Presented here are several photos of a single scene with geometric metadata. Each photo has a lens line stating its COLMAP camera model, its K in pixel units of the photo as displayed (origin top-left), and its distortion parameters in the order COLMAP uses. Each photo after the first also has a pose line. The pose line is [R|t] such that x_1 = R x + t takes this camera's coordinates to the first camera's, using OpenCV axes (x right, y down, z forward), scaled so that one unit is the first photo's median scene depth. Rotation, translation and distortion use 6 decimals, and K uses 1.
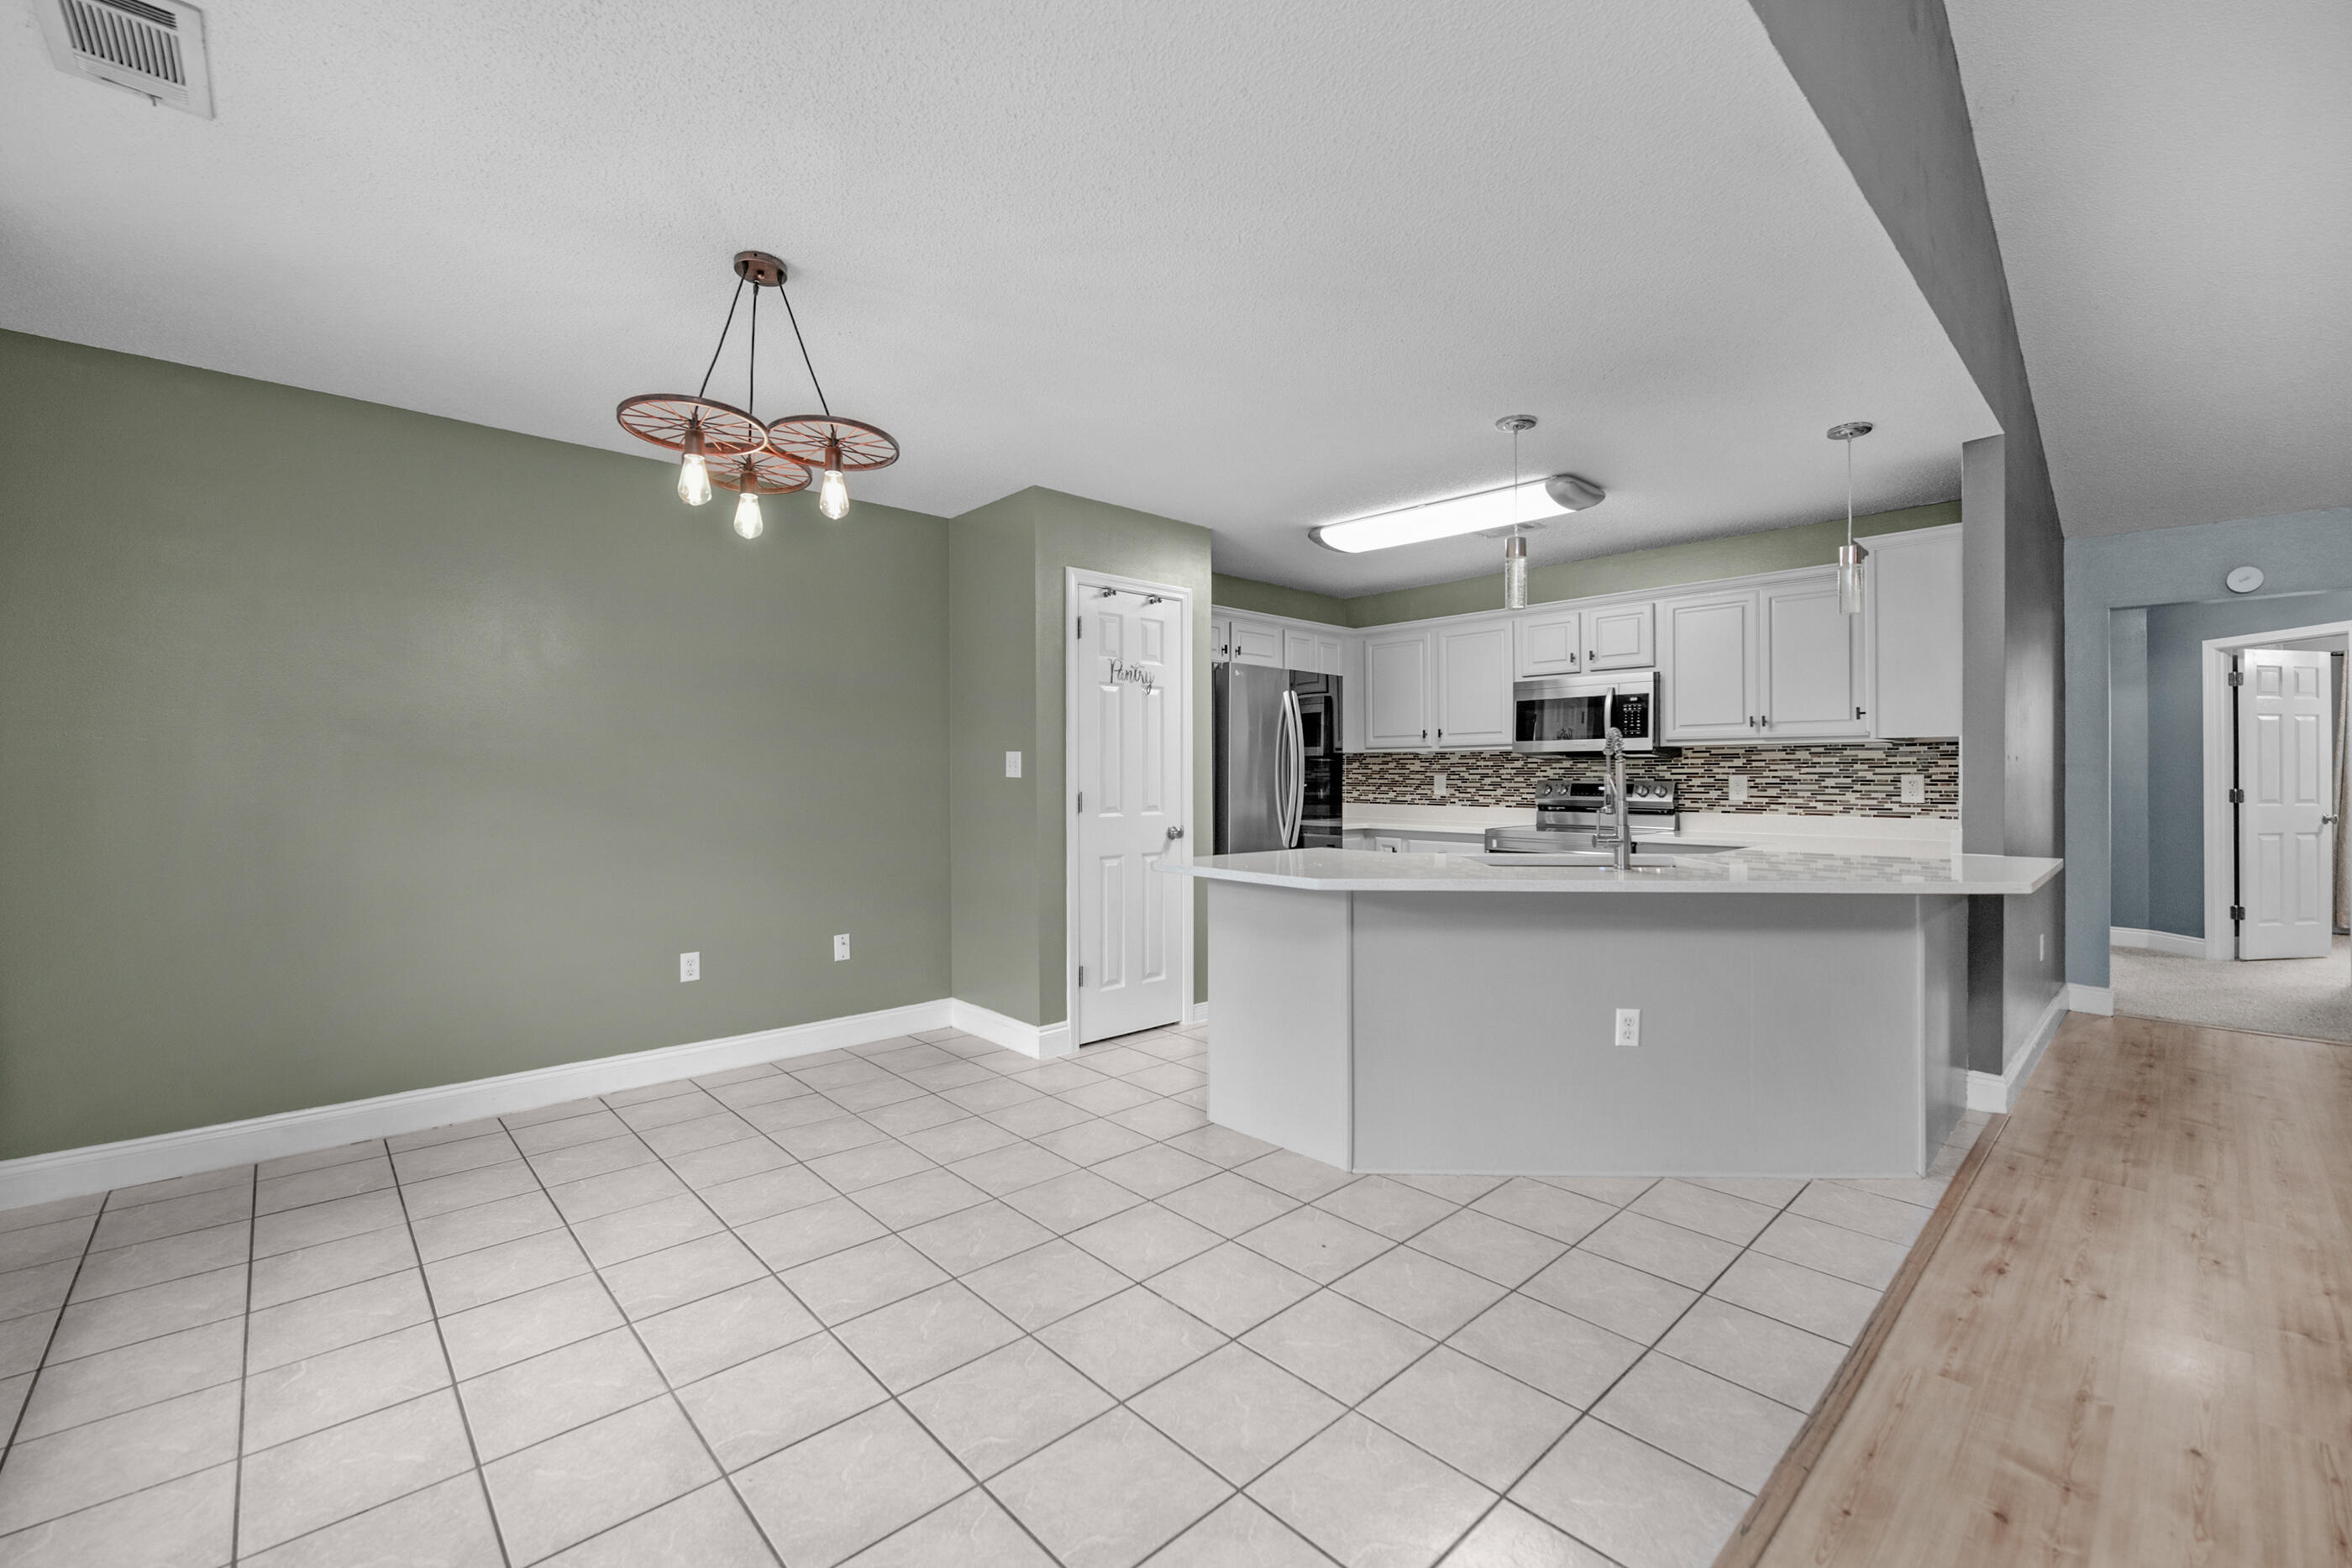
lens RADIAL K [[968.7, 0, 1171.8], [0, 968.7, 787.7], [0, 0, 1]] dist [-0.003477, -0.002672]
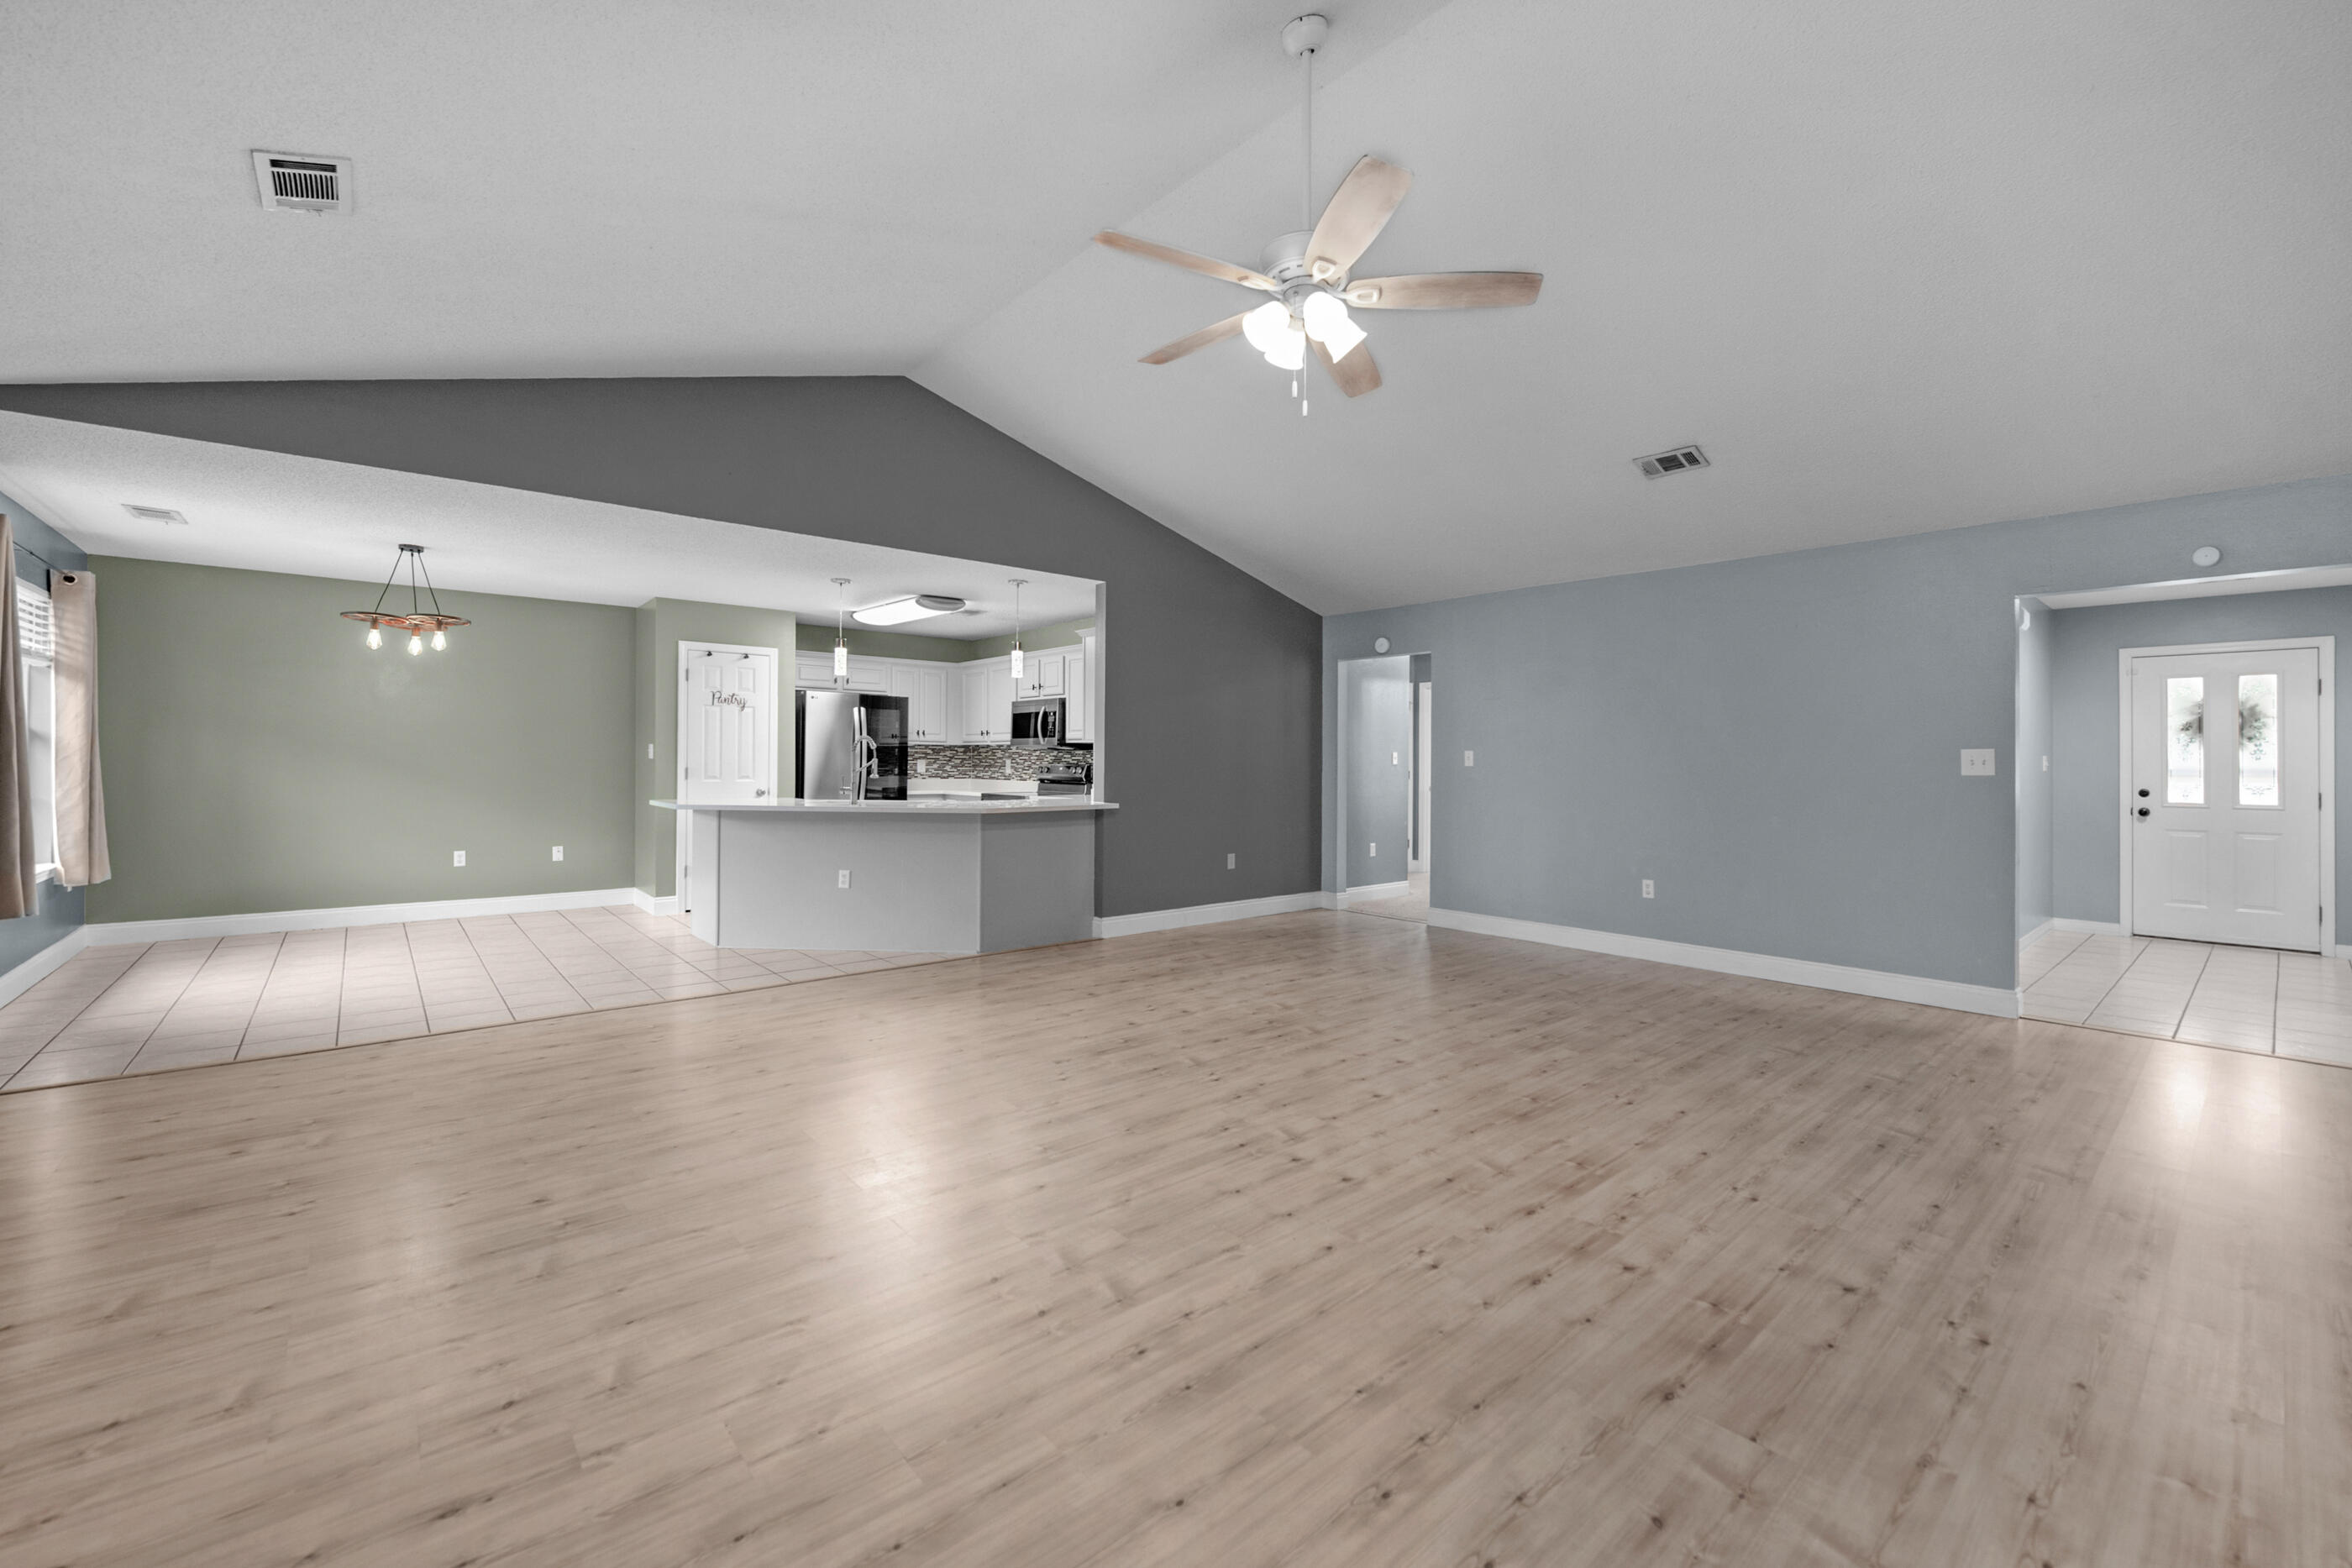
lens RADIAL K [[951.4, 0, 1169.8], [0, 951.4, 759.4], [0, 0, 1]] dist [-0.001373, -0.007845]
pose [[0.999230, 0.006893, -0.038617, 0.759016], [-0.007530, 0.999837, -0.016384, 0.011144], [0.038497, 0.016662, 0.999120, -0.627178]]
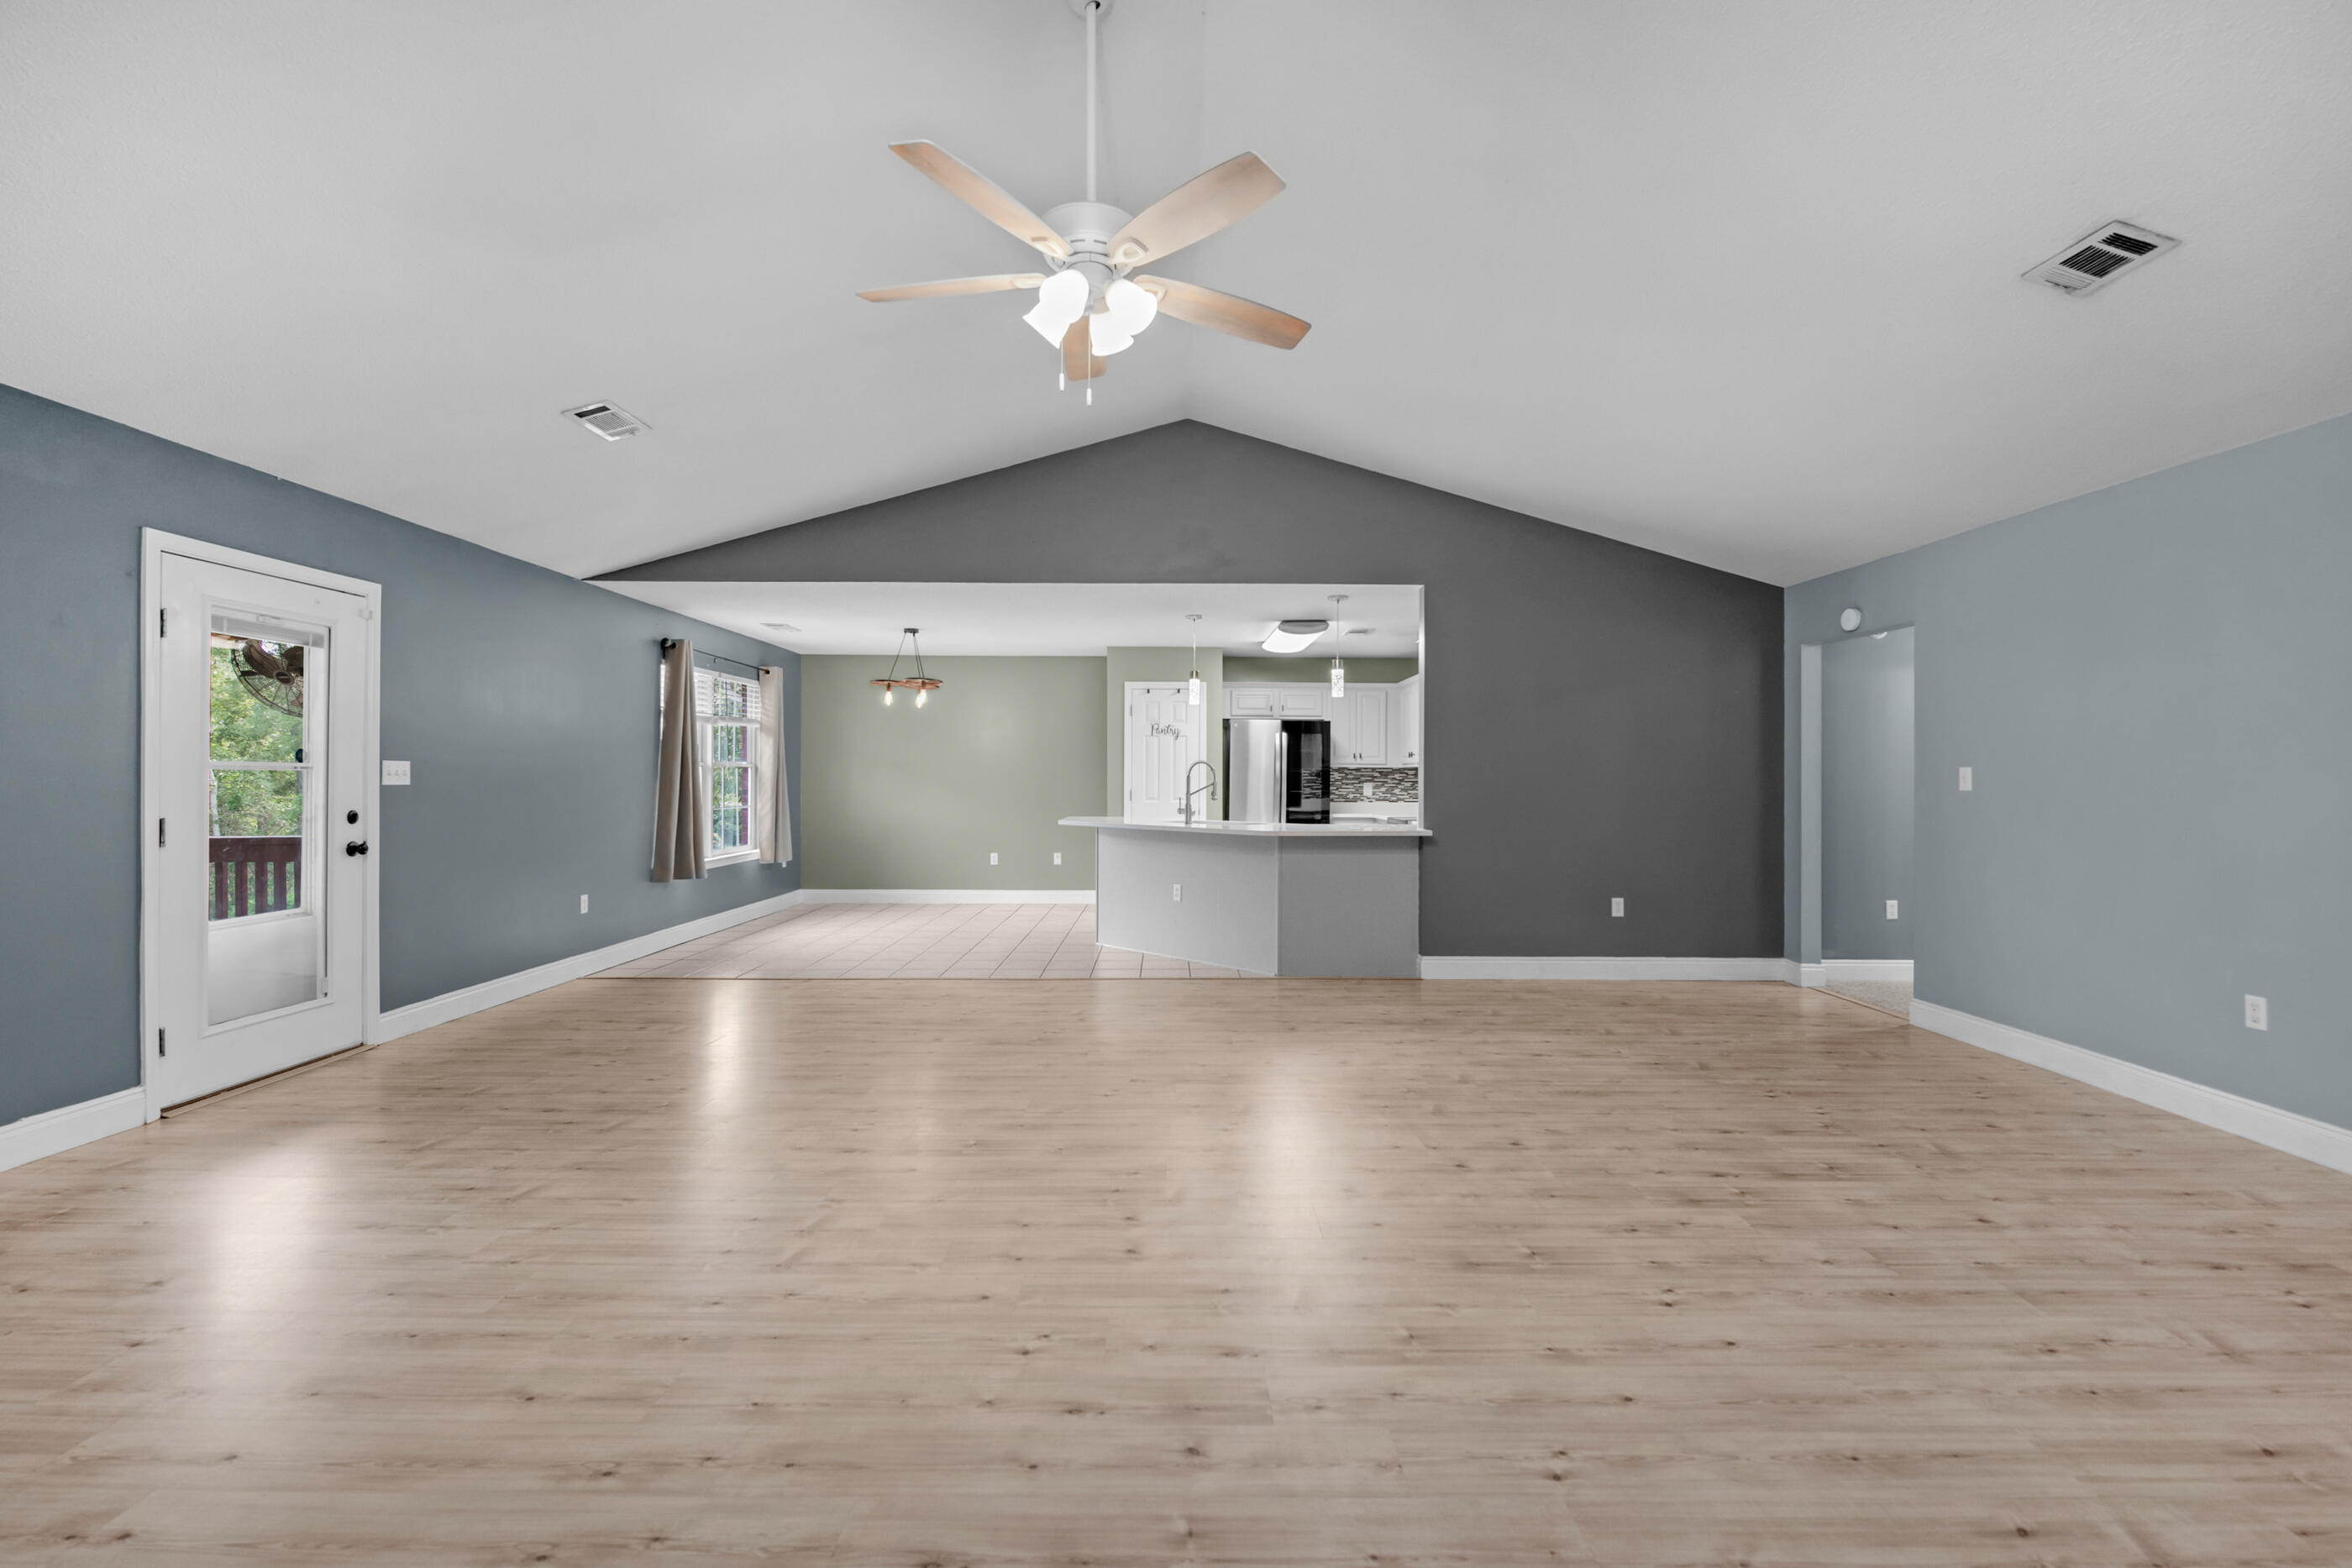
lens RADIAL K [[967.0, 0, 1163.9], [0, 967.0, 783.8], [0, 0, 1]] dist [-0.000488, -0.000440]
pose [[0.738511, 0.005194, -0.674221, 1.200168], [-0.013721, 0.999879, -0.007327, 0.005530], [0.674101, 0.014663, 0.738493, -0.426904]]
